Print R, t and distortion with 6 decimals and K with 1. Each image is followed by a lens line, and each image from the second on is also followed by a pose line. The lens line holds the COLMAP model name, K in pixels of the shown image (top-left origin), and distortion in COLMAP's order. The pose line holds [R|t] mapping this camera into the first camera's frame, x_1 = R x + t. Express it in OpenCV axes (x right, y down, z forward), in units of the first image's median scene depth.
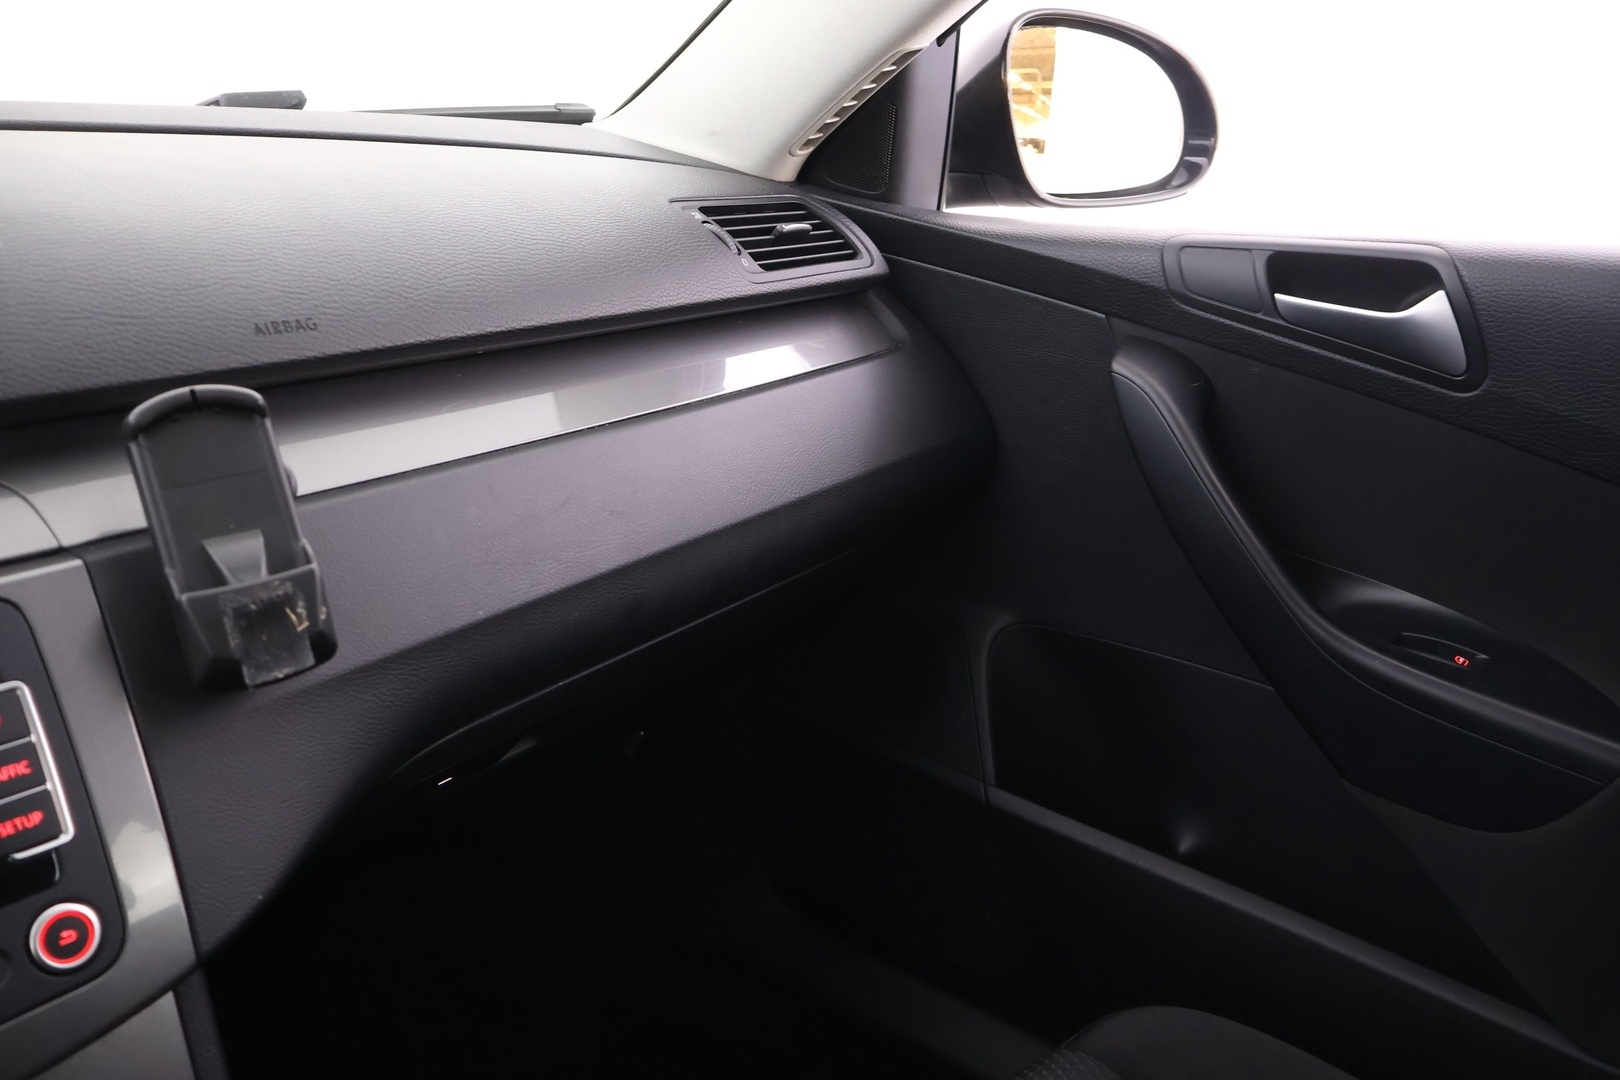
lens RADIAL K [[1349.0, 0, 809.1], [0, 1349.0, 545.1], [0, 0, 1]] dist [0.019517, -0.024057]
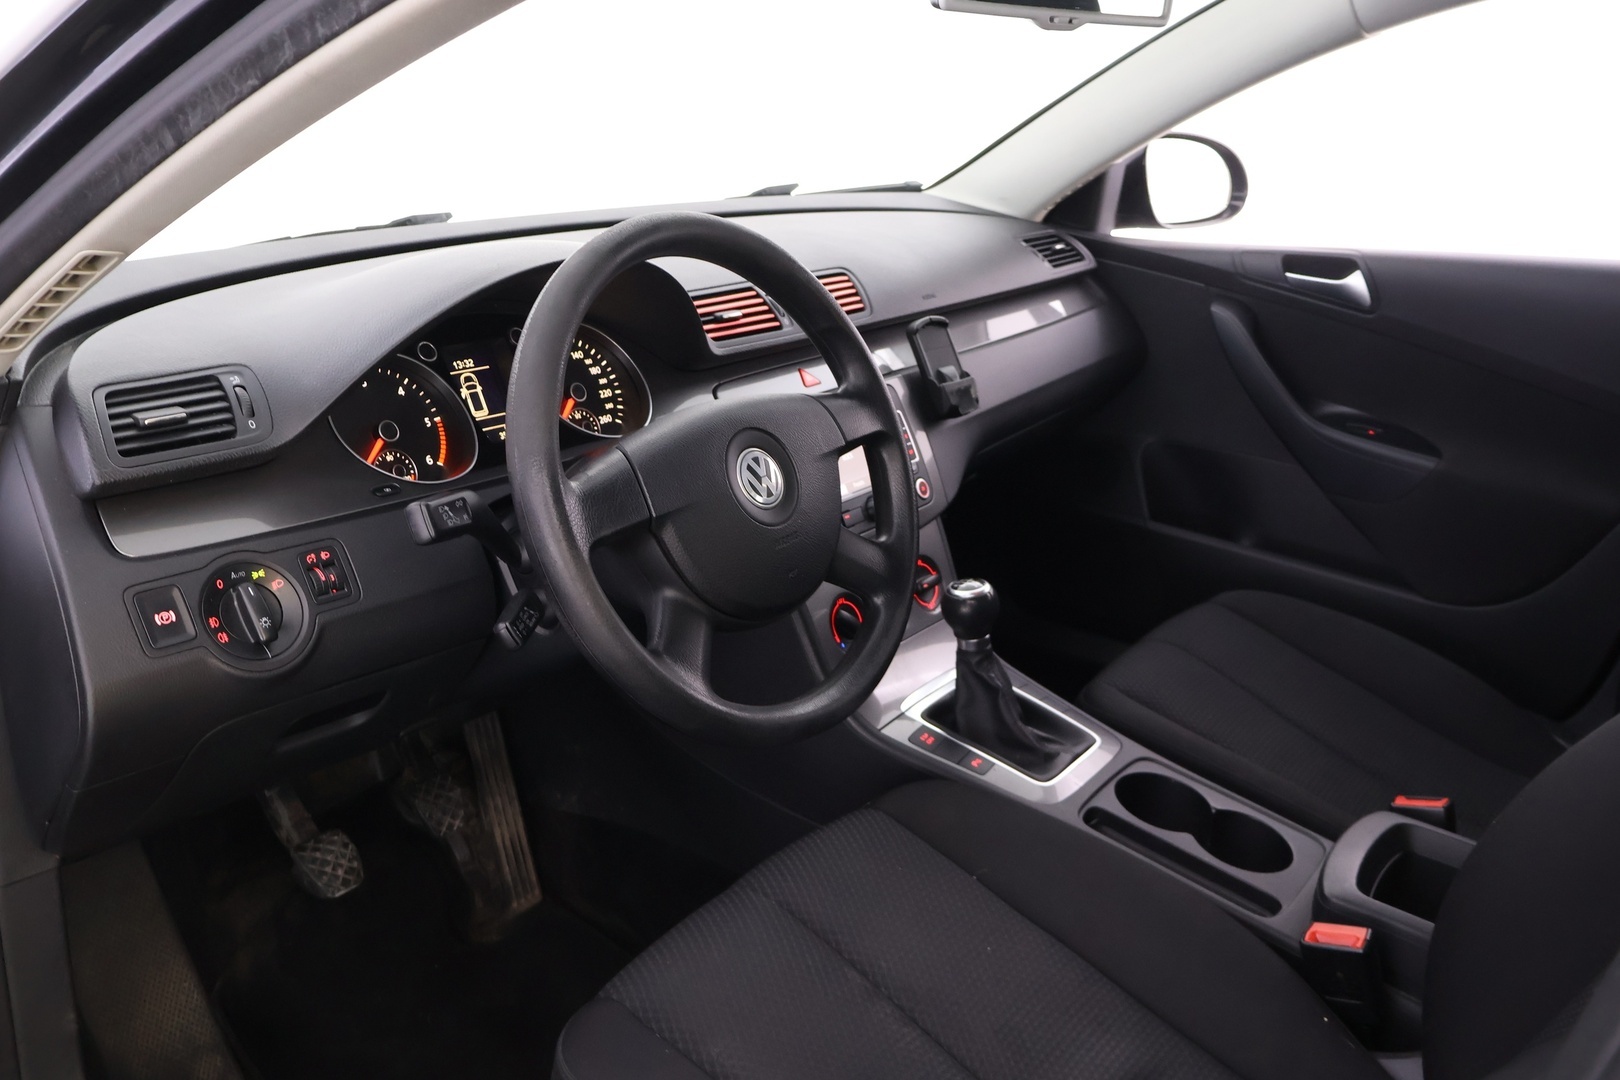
lens RADIAL K [[1349.0, 0, 822.8], [0, 1349.0, 546.8], [0, 0, 1]] dist [0.019517, -0.024057]
pose [[0.998996, -0.029076, 0.034095, -0.449974], [0.028555, 0.999469, 0.015677, 0.184230], [-0.034532, -0.014688, 0.999296, -1.070605]]
